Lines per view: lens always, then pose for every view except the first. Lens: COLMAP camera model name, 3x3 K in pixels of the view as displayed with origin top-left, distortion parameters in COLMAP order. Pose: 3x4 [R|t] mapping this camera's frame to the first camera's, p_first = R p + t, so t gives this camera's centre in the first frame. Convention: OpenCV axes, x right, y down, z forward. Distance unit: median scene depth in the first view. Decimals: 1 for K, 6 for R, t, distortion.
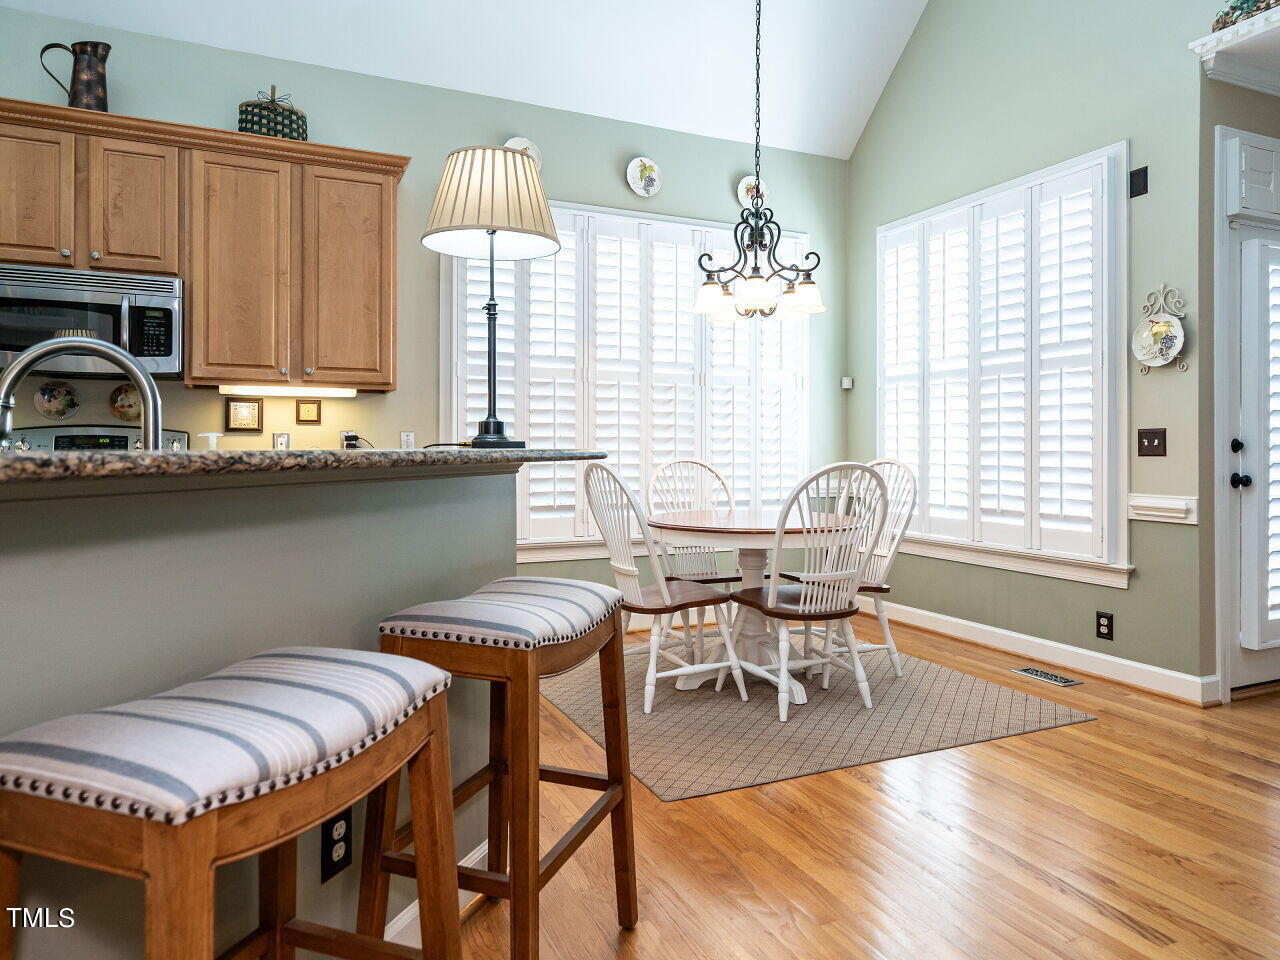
lens RADIAL K [[834.0, 0, 638.6], [0, 834.0, 455.7], [0, 0, 1]] dist [-0.003568, -0.001857]
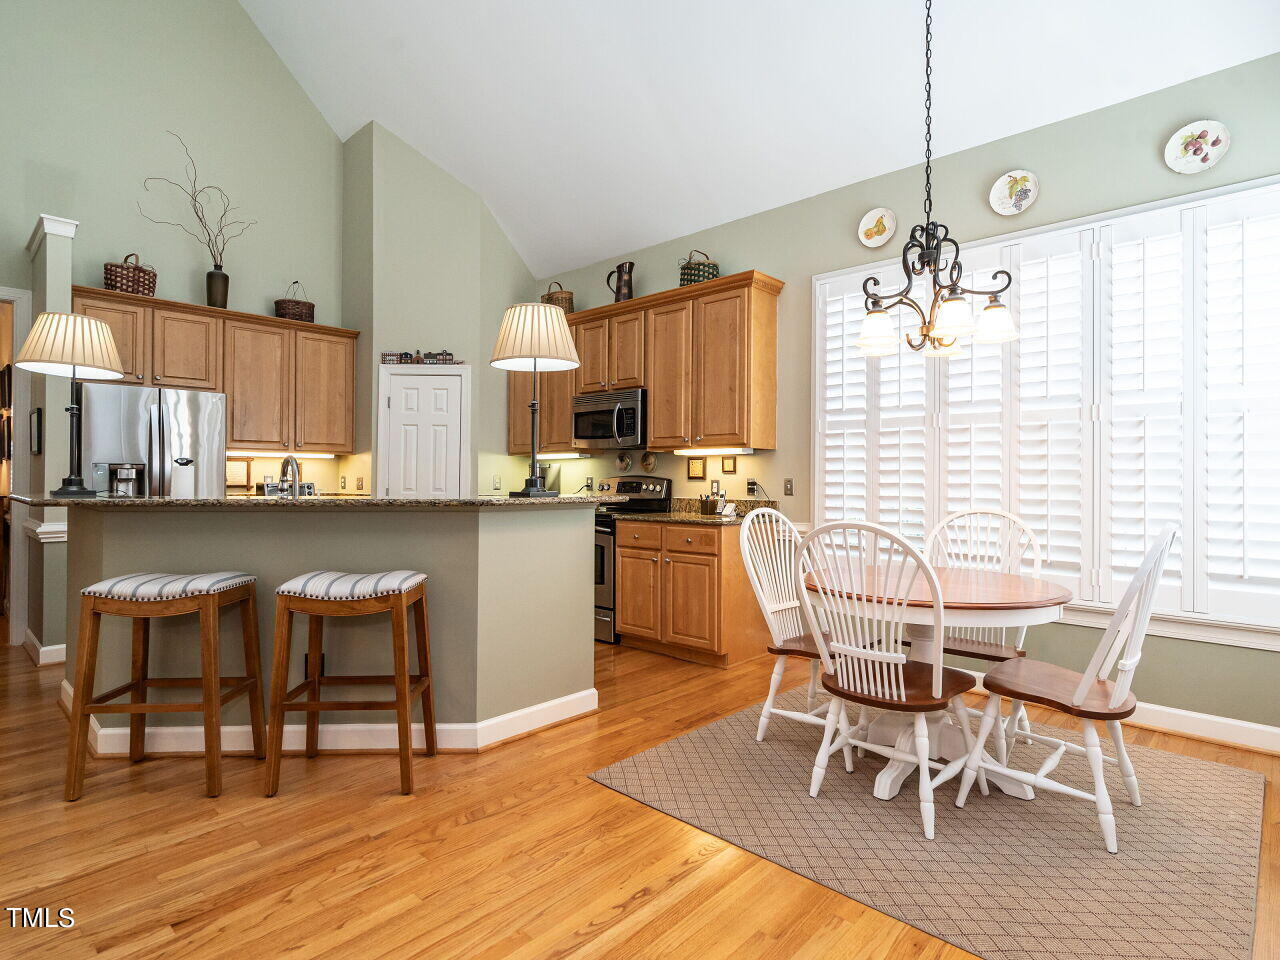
lens RADIAL K [[682.1, 0, 640.0], [0, 682.1, 480.0], [0, 0, 1]] dist [-0.003599, 0.000014]
pose [[0.373164, 0.004954, -0.927752, 0.652170], [-0.013217, 0.999913, 0.000023, -0.025920], [0.927671, 0.012253, 0.373197, 0.438527]]
